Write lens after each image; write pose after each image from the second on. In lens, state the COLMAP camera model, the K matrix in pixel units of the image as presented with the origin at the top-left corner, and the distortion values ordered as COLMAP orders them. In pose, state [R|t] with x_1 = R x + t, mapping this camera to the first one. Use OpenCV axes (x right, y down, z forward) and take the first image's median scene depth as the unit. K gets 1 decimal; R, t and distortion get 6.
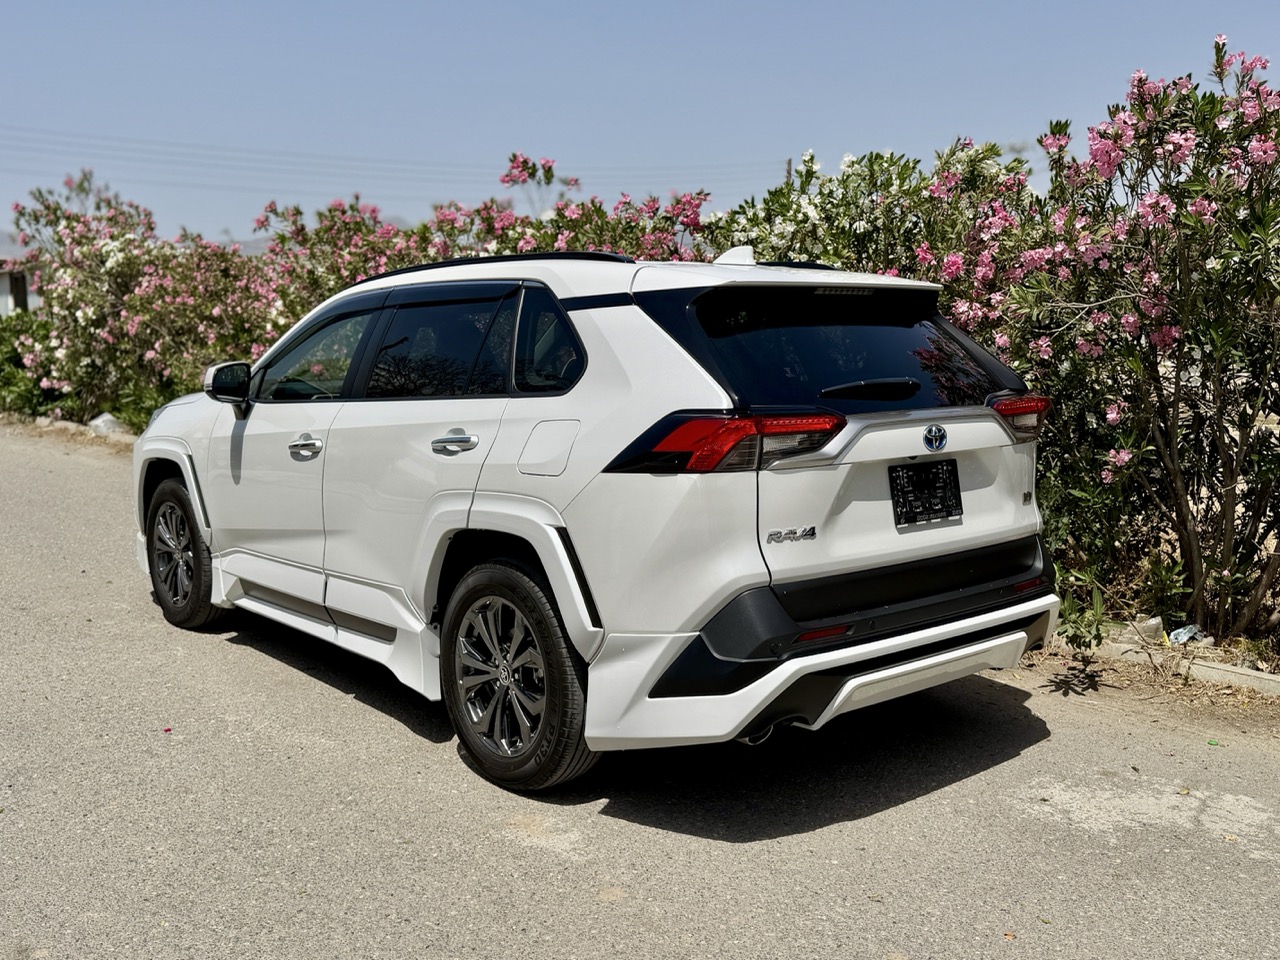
lens RADIAL K [[1300.0, 0, 646.3], [0, 1300.0, 479.9], [0, 0, 1]] dist [0.015699, 0.000000]
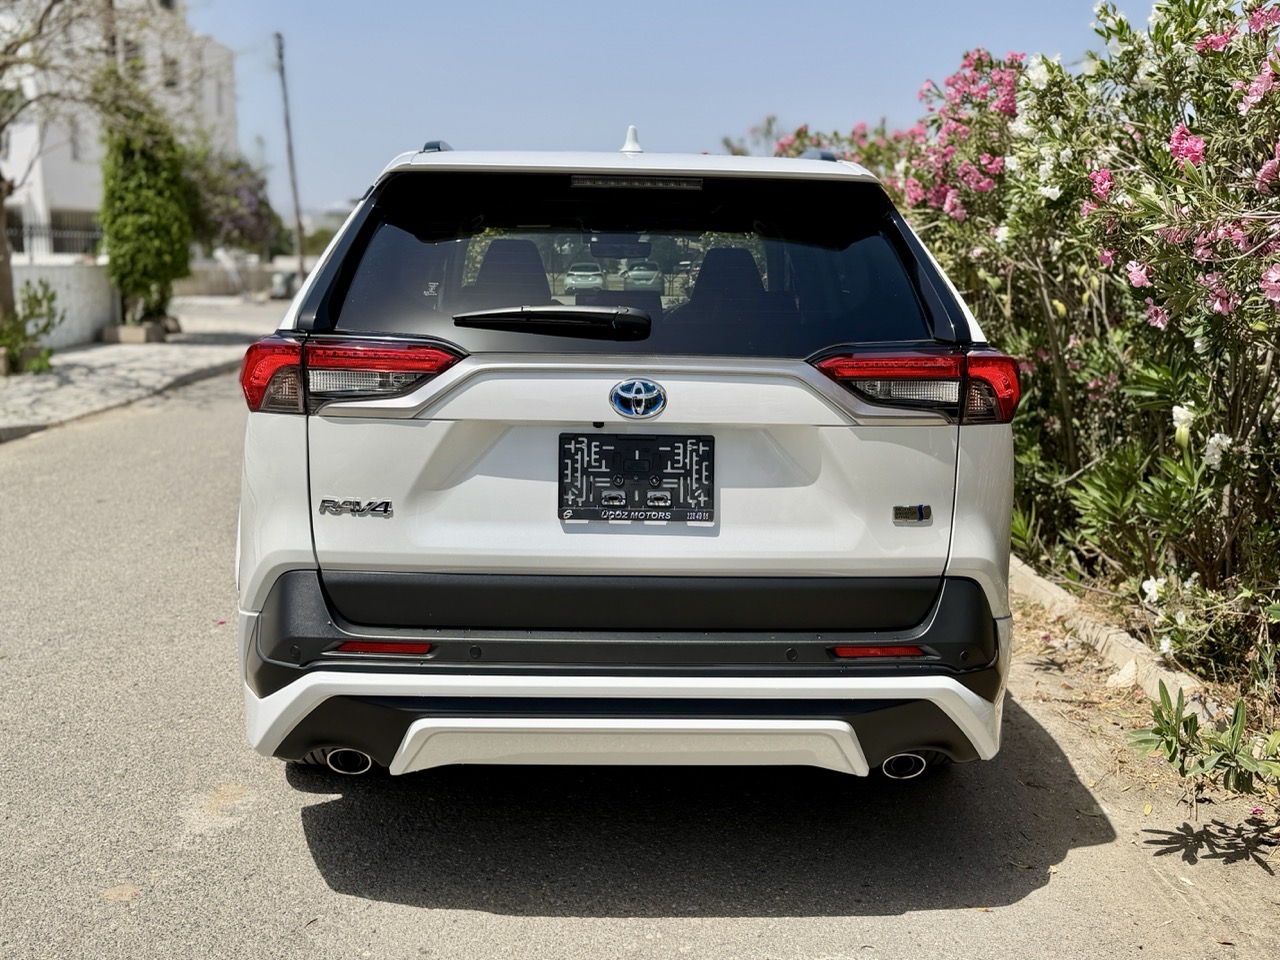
lens RADIAL K [[1300.0, 0, 620.2], [0, 1300.0, 489.7], [0, 0, 1]] dist [0.015699, 0.000000]
pose [[0.773984, 0.127388, -0.620259, 0.635950], [-0.098118, 0.991851, 0.081269, -0.039334], [0.625557, -0.002043, 0.780176, 0.476914]]
